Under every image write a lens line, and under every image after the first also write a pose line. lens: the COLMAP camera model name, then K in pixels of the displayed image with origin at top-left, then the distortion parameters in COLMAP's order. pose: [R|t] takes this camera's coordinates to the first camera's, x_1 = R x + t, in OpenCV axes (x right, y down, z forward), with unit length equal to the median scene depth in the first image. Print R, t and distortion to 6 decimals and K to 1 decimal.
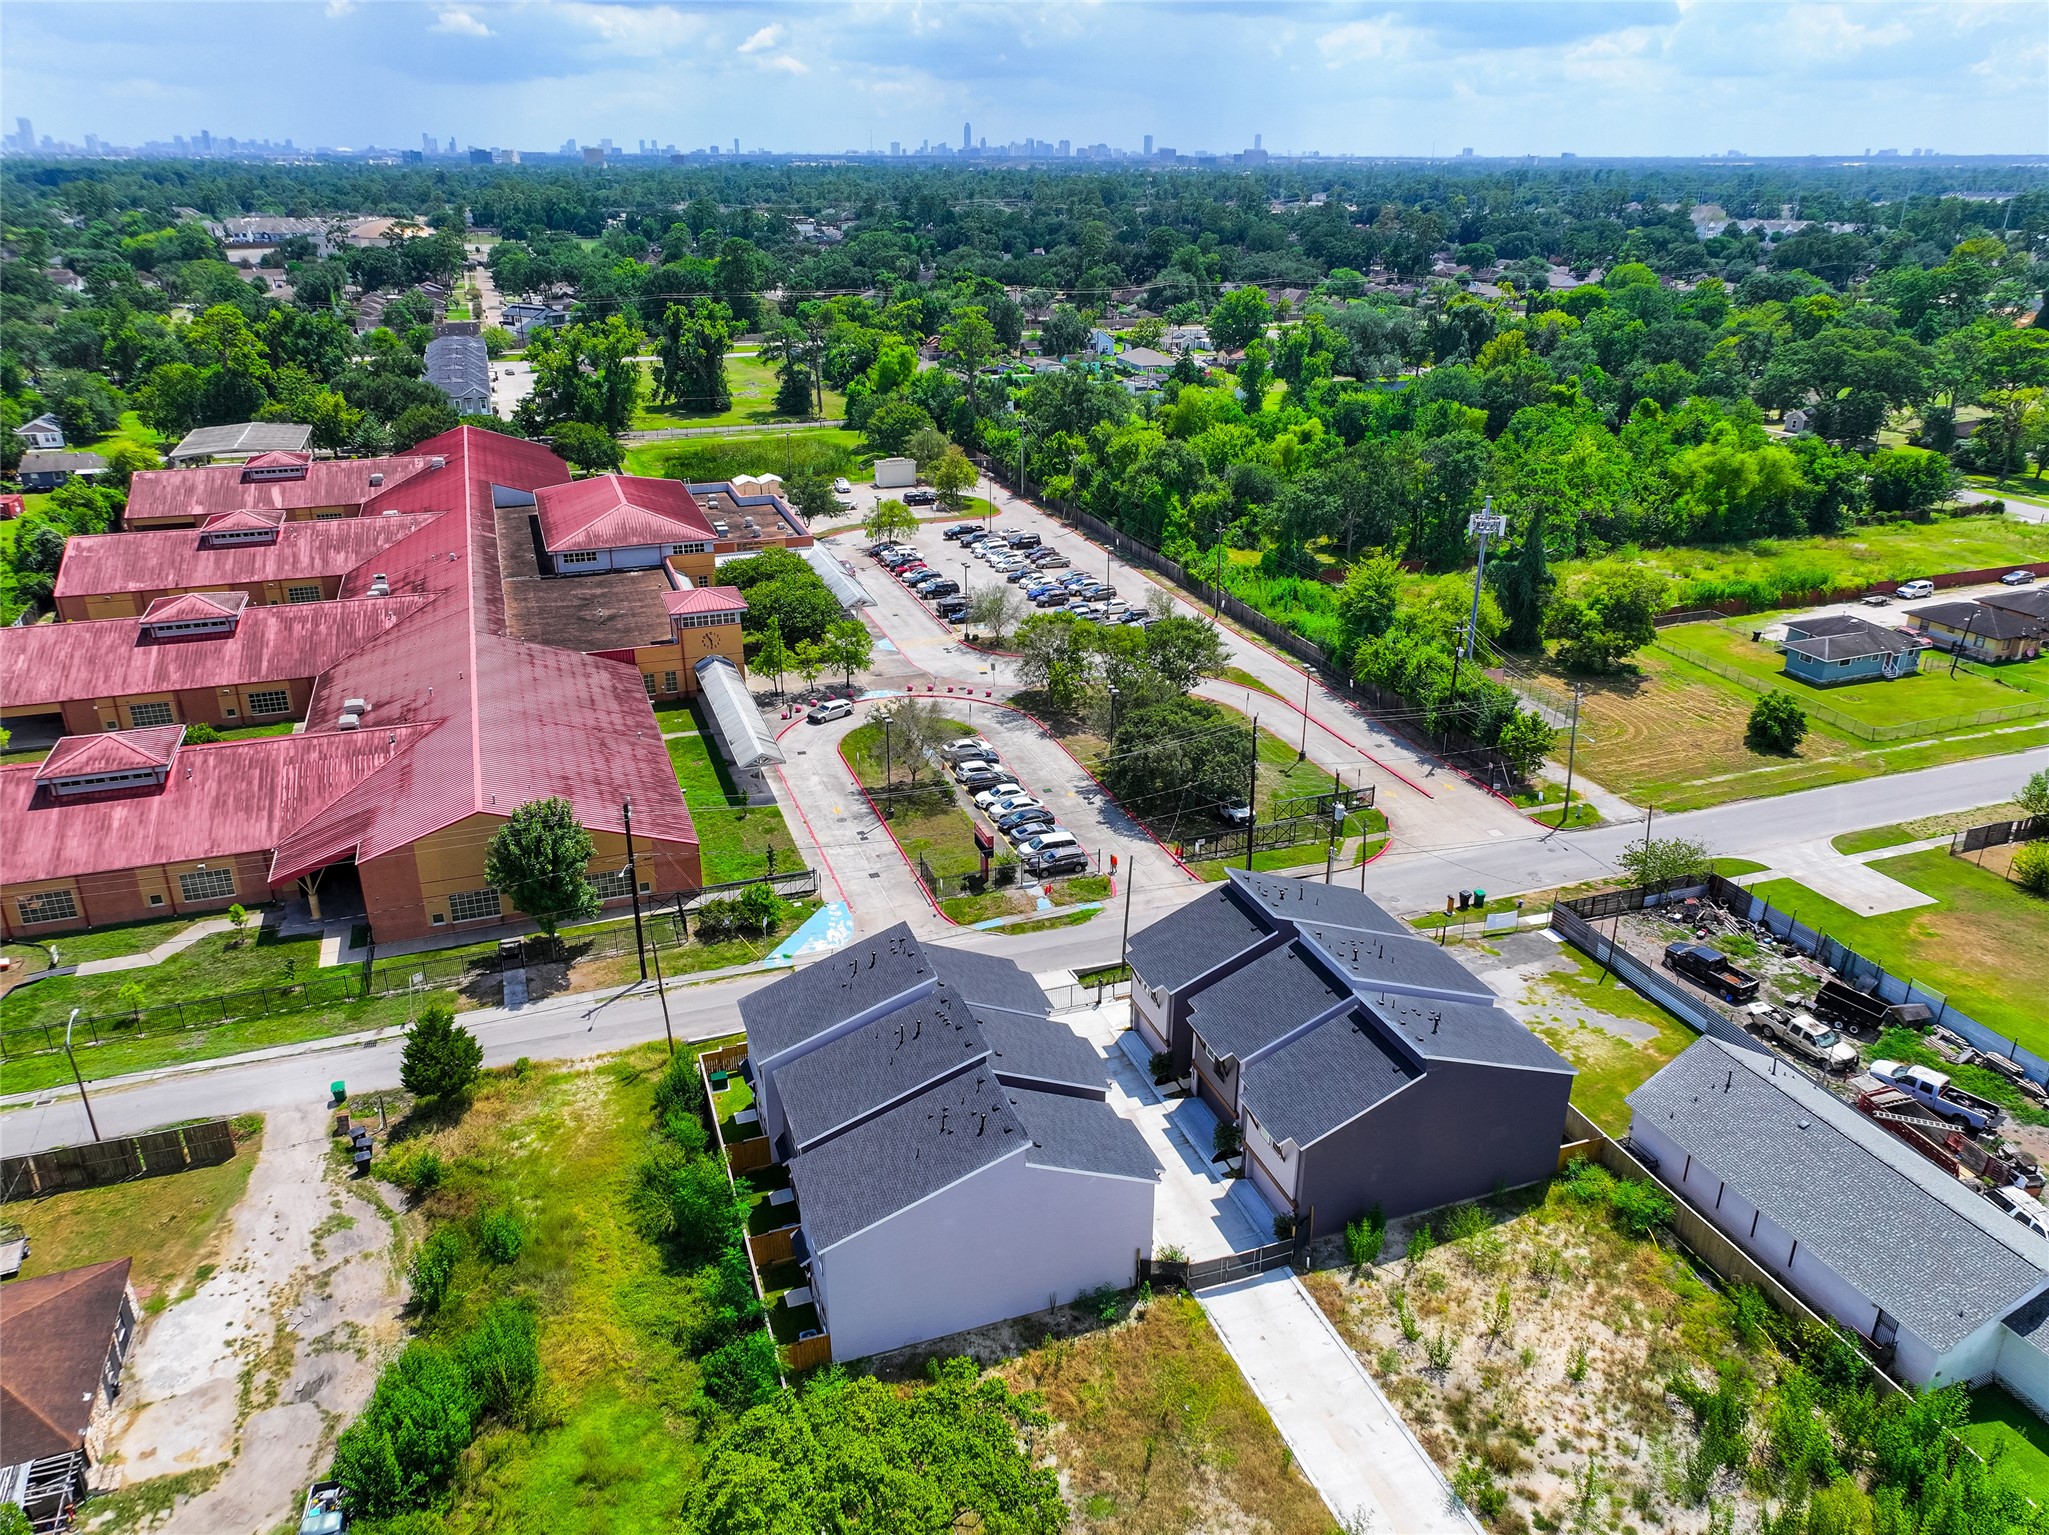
lens RADIAL K [[1435.5, 0, 1053.0], [0, 1435.5, 761.9], [0, 0, 1]] dist [0.006414, 0.008397]
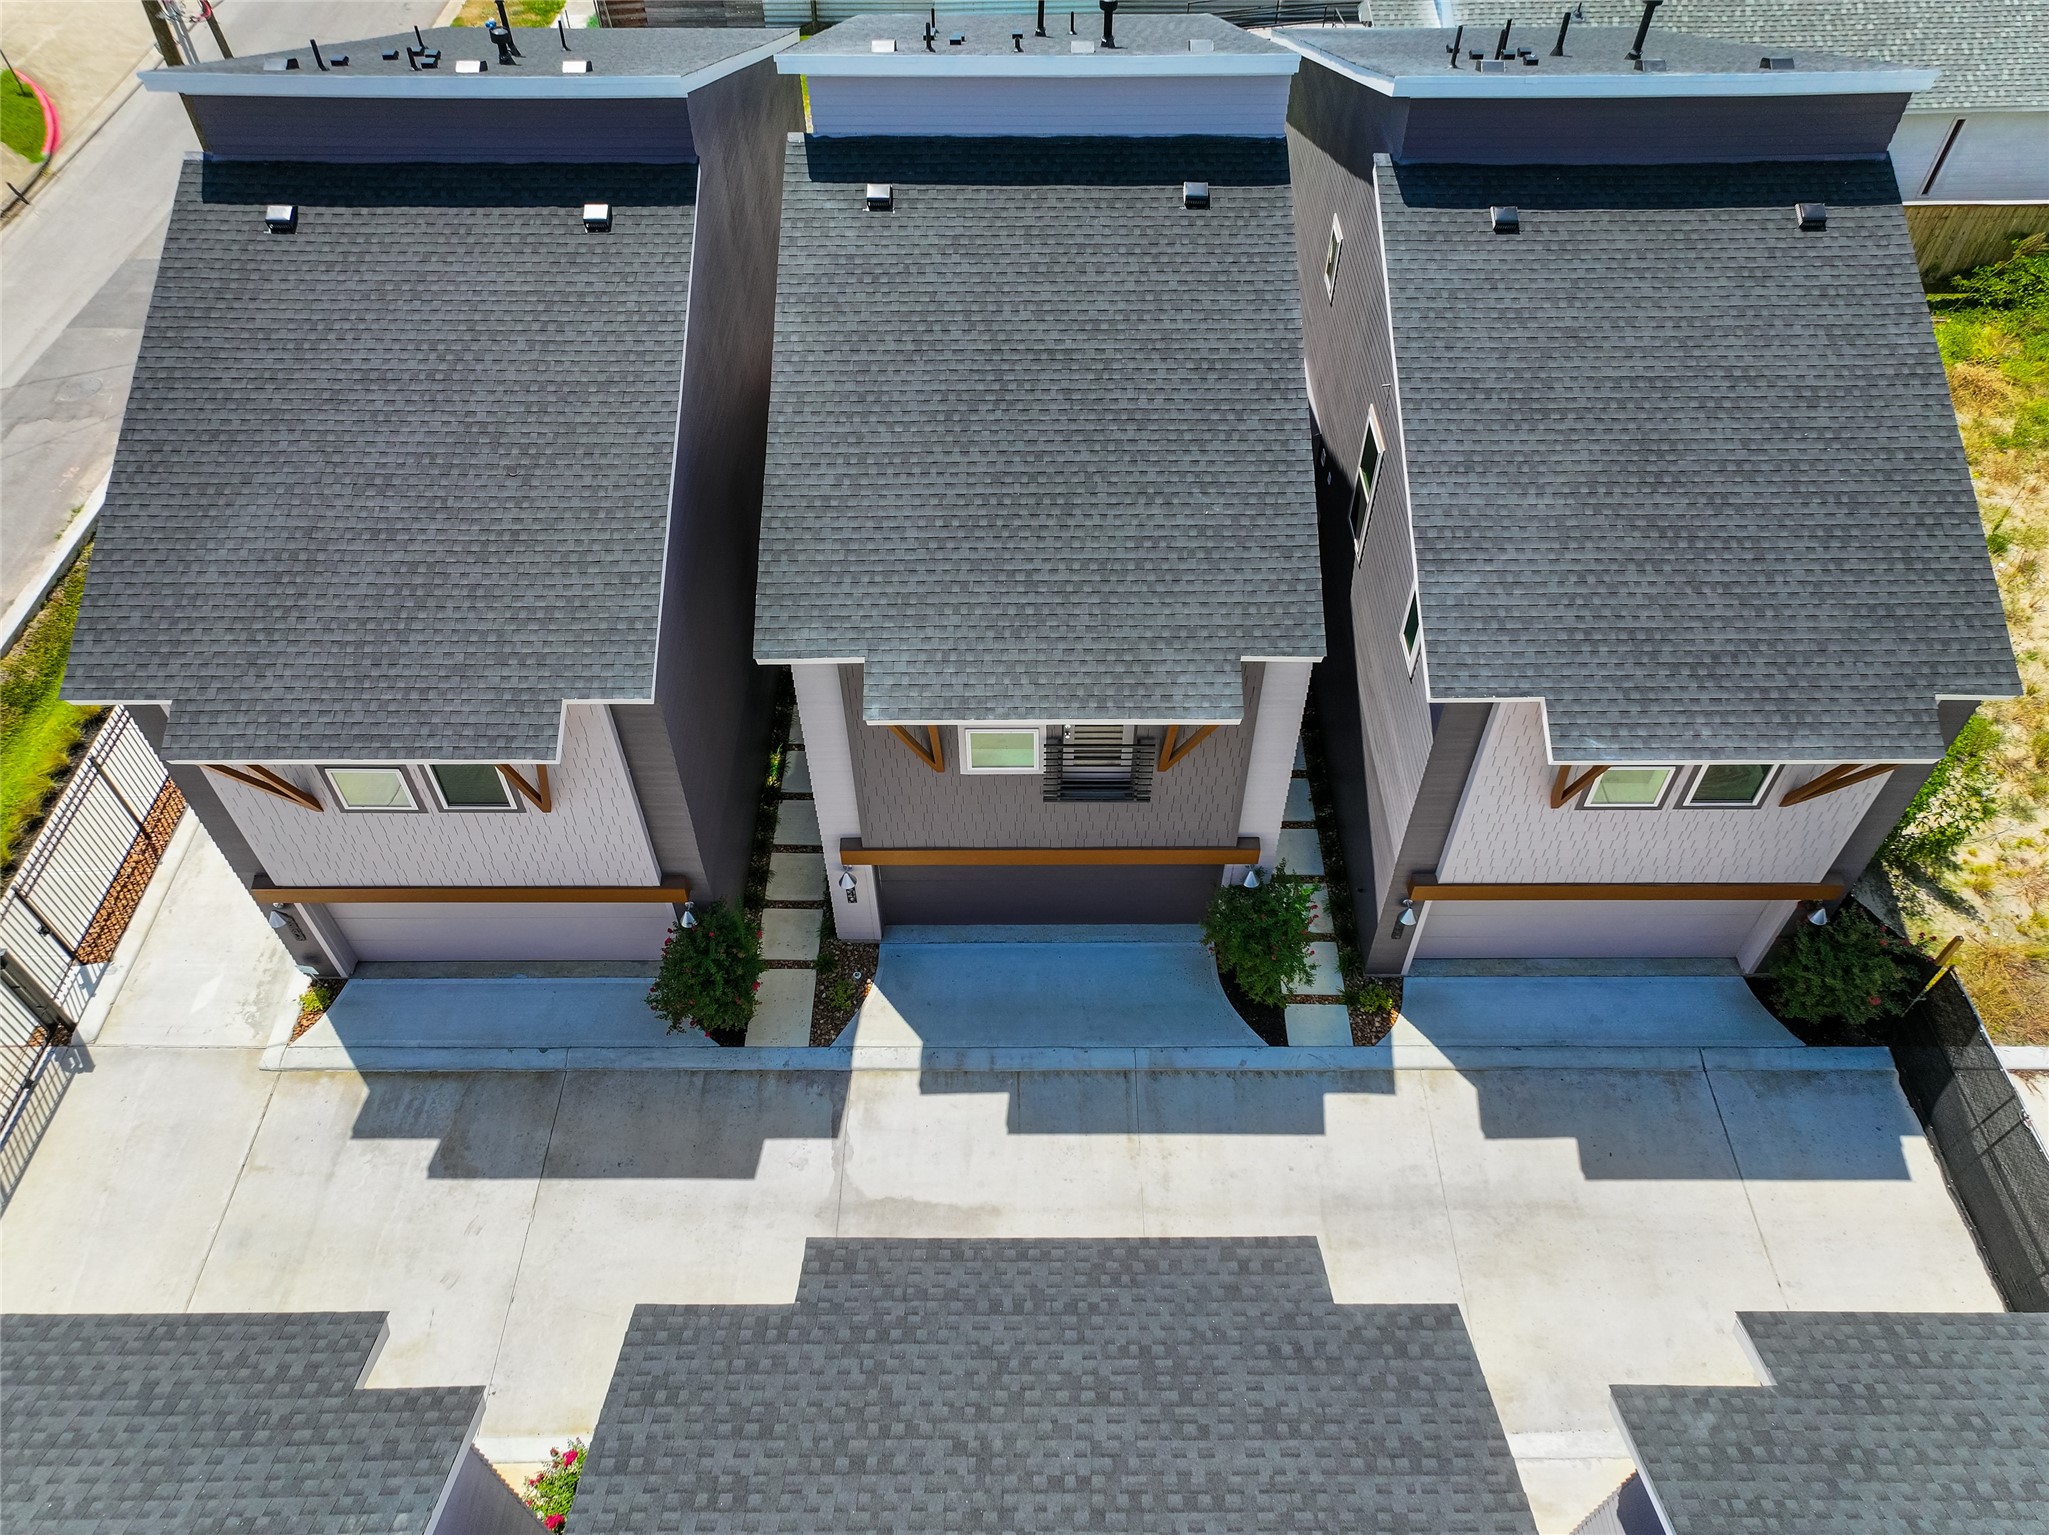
lens RADIAL K [[1453.8, 0, 1024.5], [0, 1453.8, 767.5], [0, 0, 1]] dist [0.004994, 0.001774]
pose [[0.347229, -0.707784, 0.615202, -0.023019], [0.362824, 0.706324, 0.607836, 0.055530], [-0.864749, 0.012152, 0.502057, 0.714357]]
